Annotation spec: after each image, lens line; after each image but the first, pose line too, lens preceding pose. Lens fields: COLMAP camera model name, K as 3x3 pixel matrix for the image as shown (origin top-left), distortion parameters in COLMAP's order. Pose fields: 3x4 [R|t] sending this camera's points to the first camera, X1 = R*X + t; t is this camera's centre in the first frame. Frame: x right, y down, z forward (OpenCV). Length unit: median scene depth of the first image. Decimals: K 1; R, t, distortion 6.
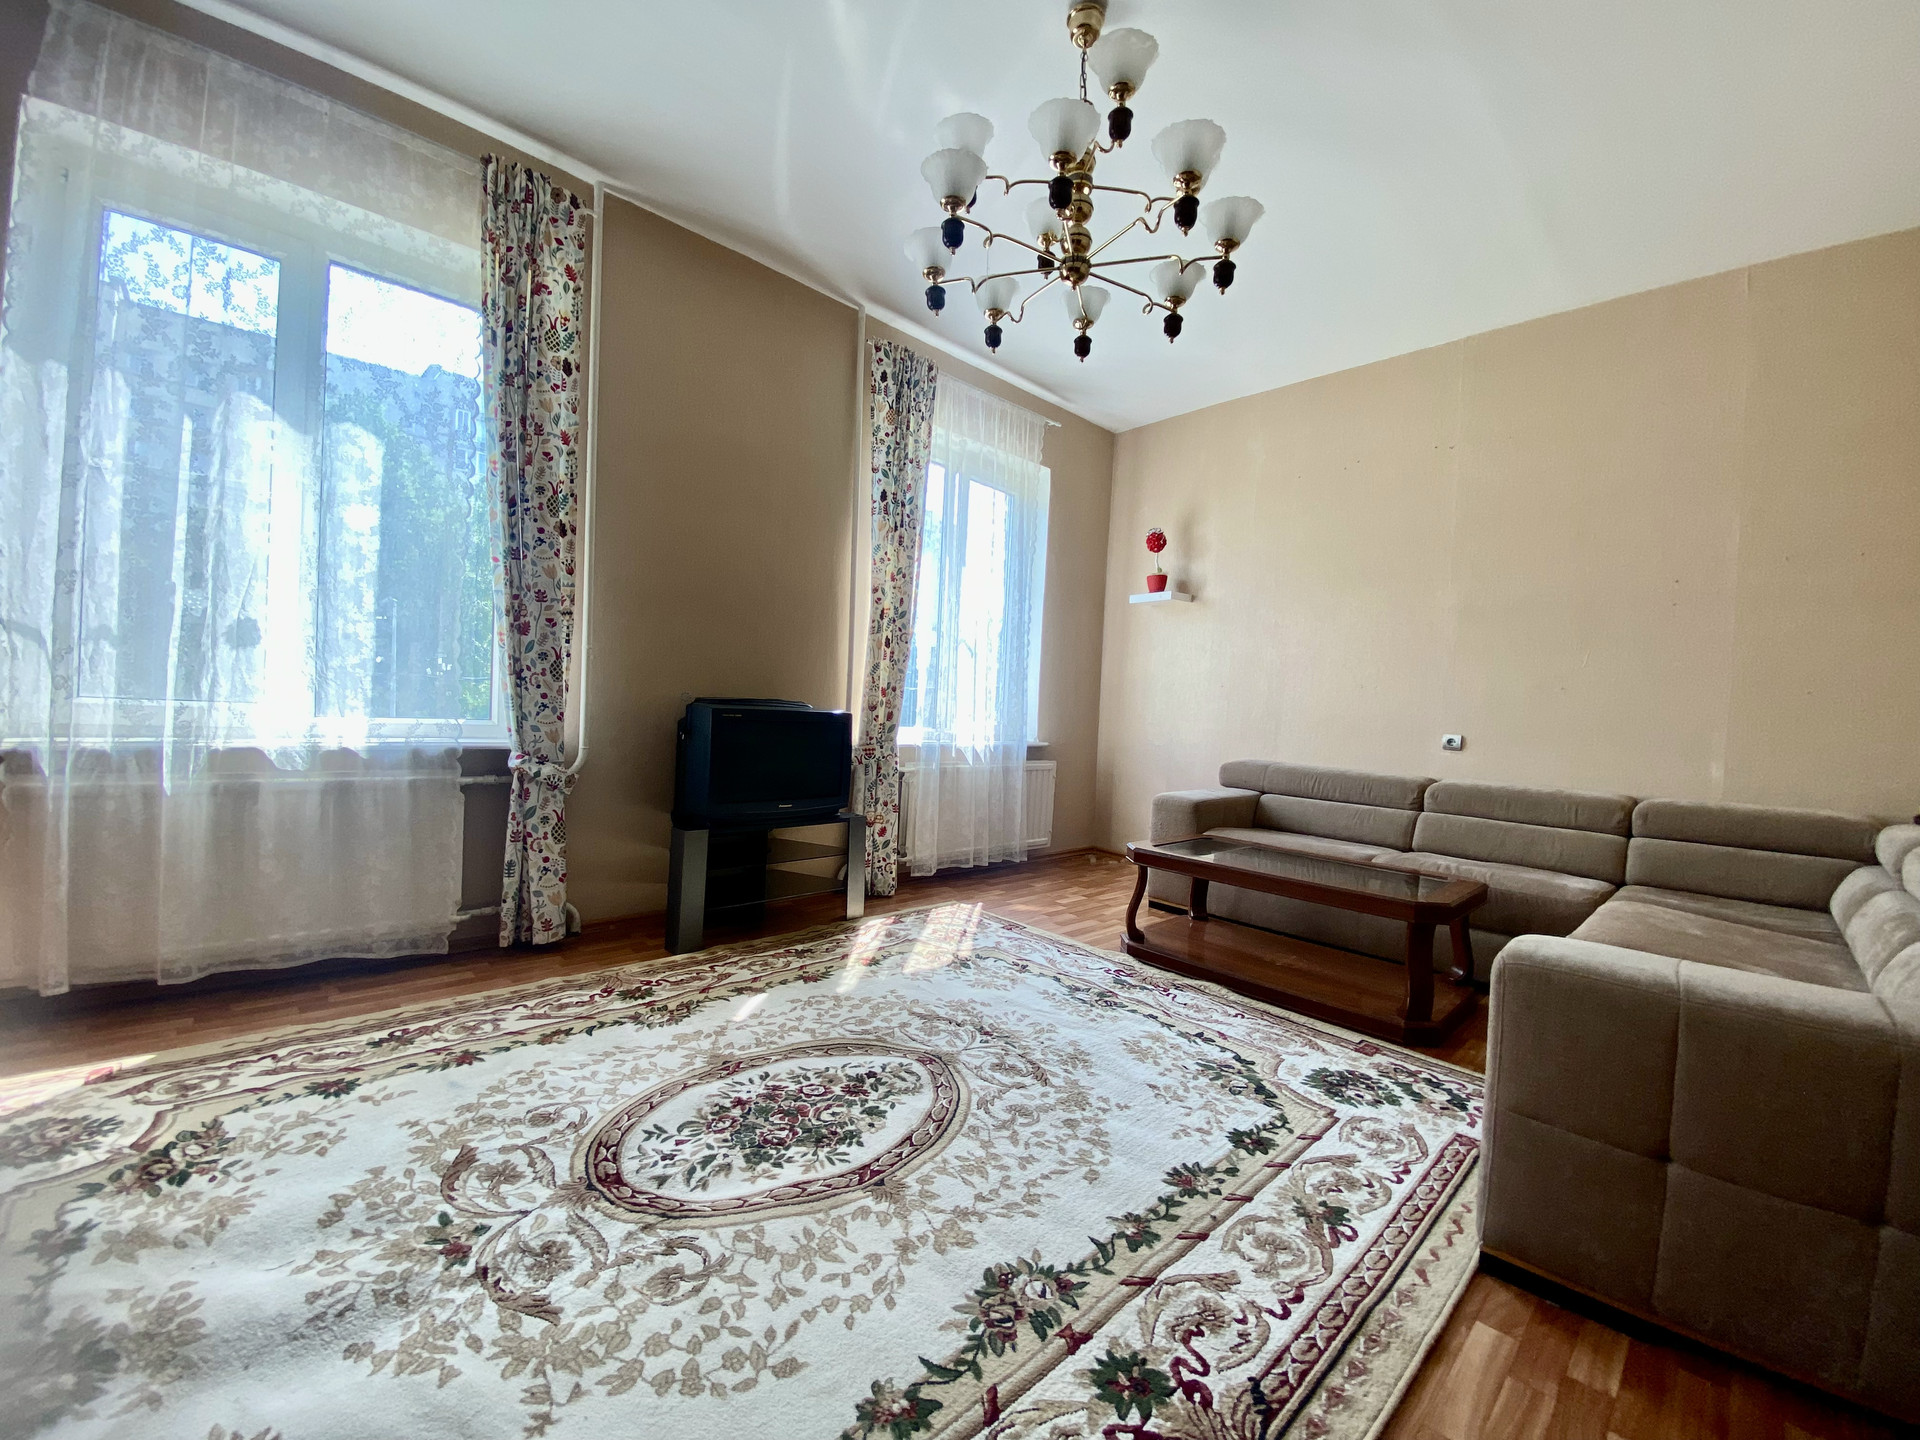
lens RADIAL K [[781.4, 0, 956.6], [0, 781.4, 718.0], [0, 0, 1]] dist [0.039467, -0.035497]
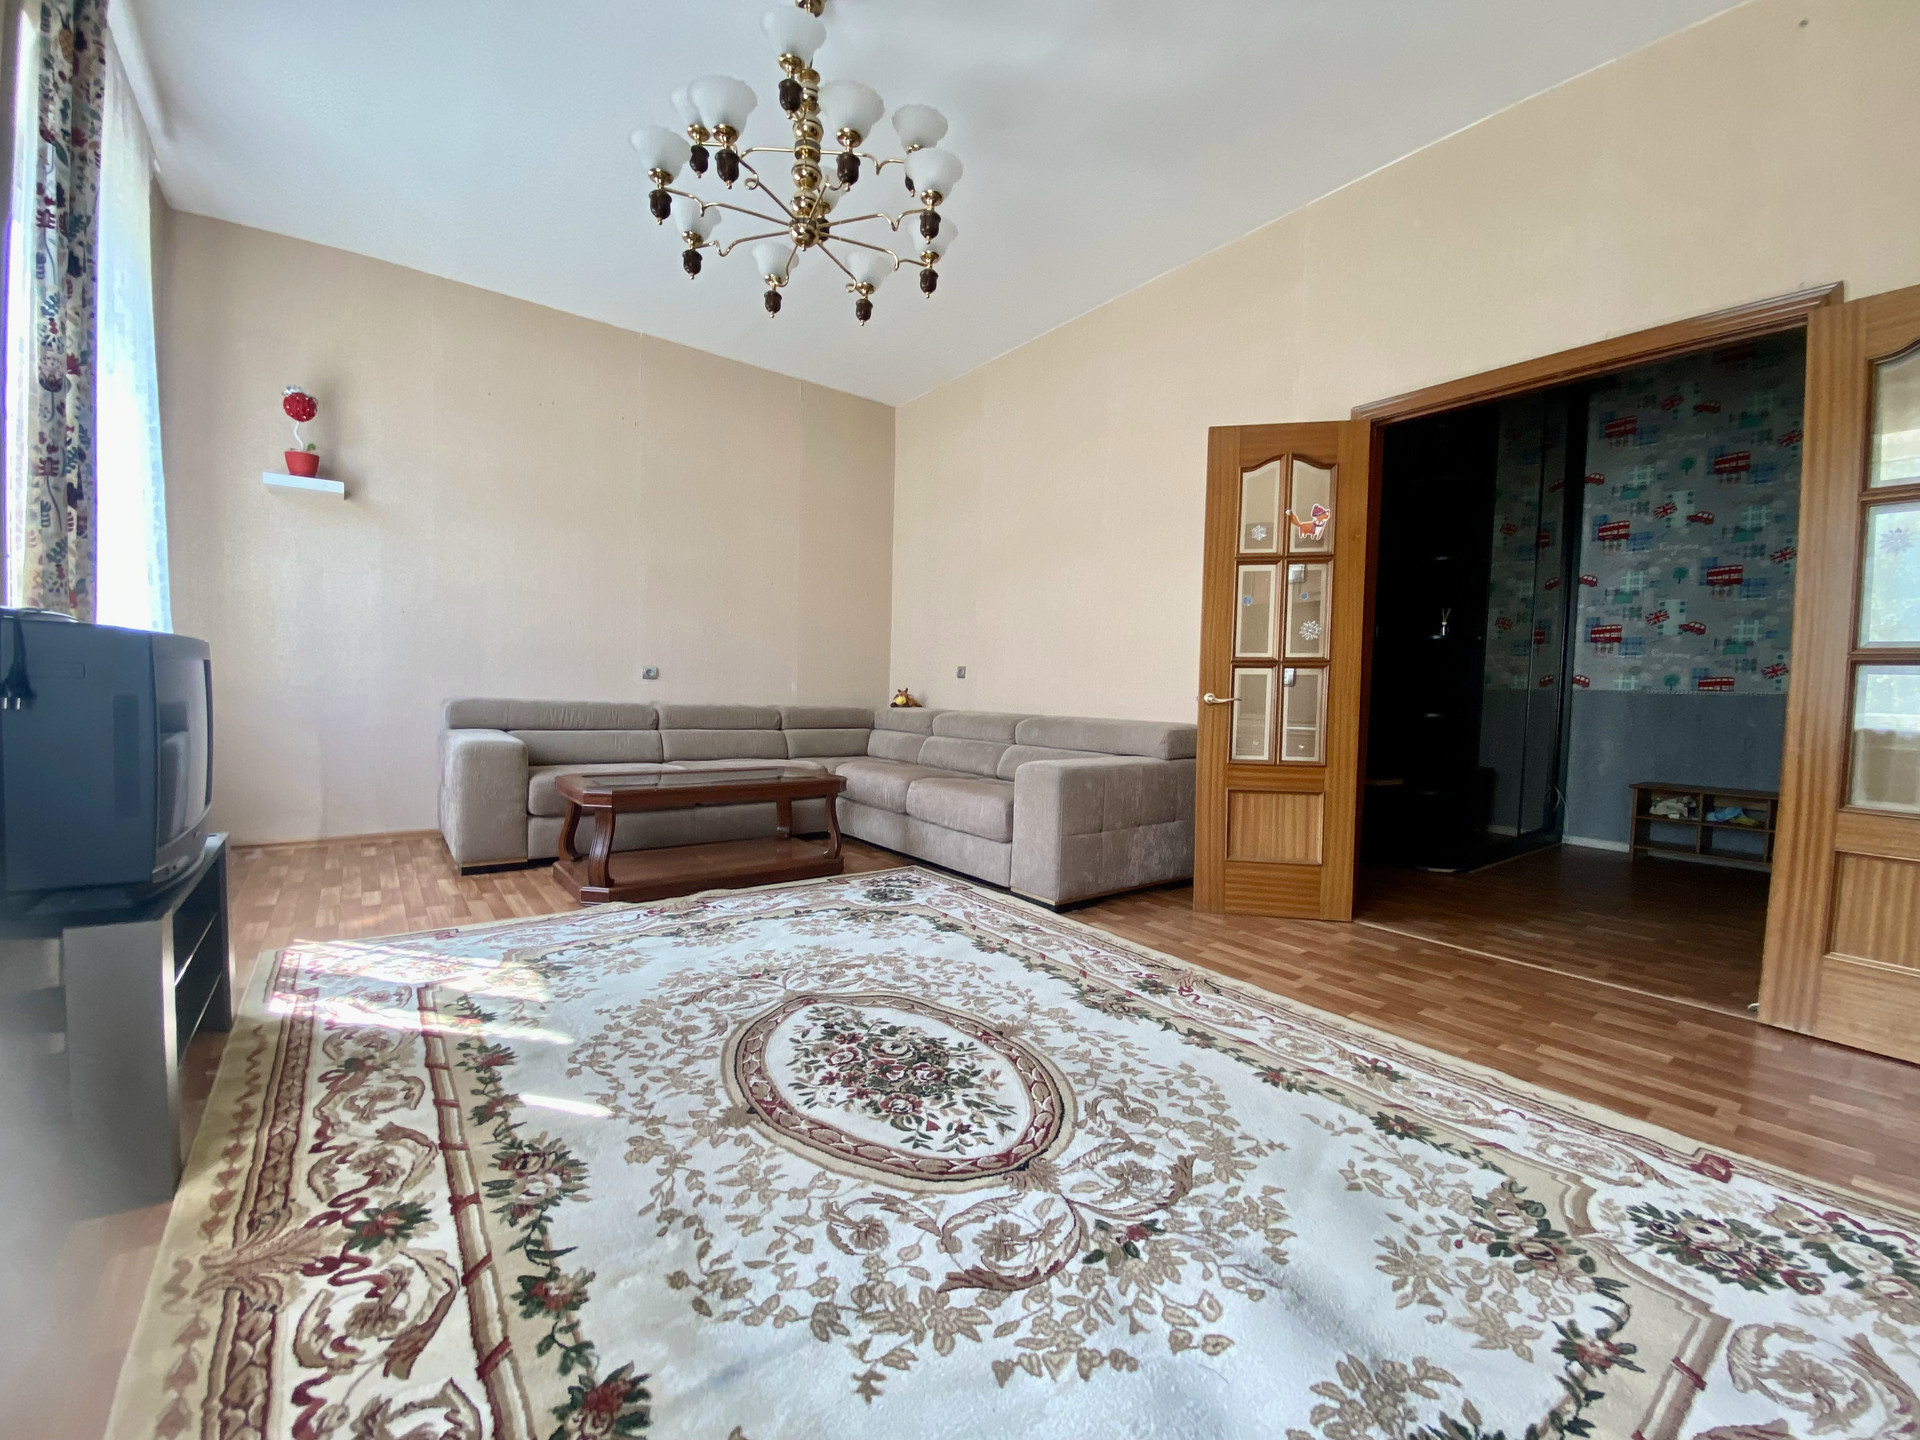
lens RADIAL K [[781.4, 0, 956.6], [0, 781.4, 718.0], [0, 0, 1]] dist [0.039467, -0.035497]
pose [[0.102229, -0.080349, 0.991511, -0.978683], [-0.007937, 0.996635, 0.081582, -0.003807], [-0.994729, -0.016210, 0.101247, 0.720522]]
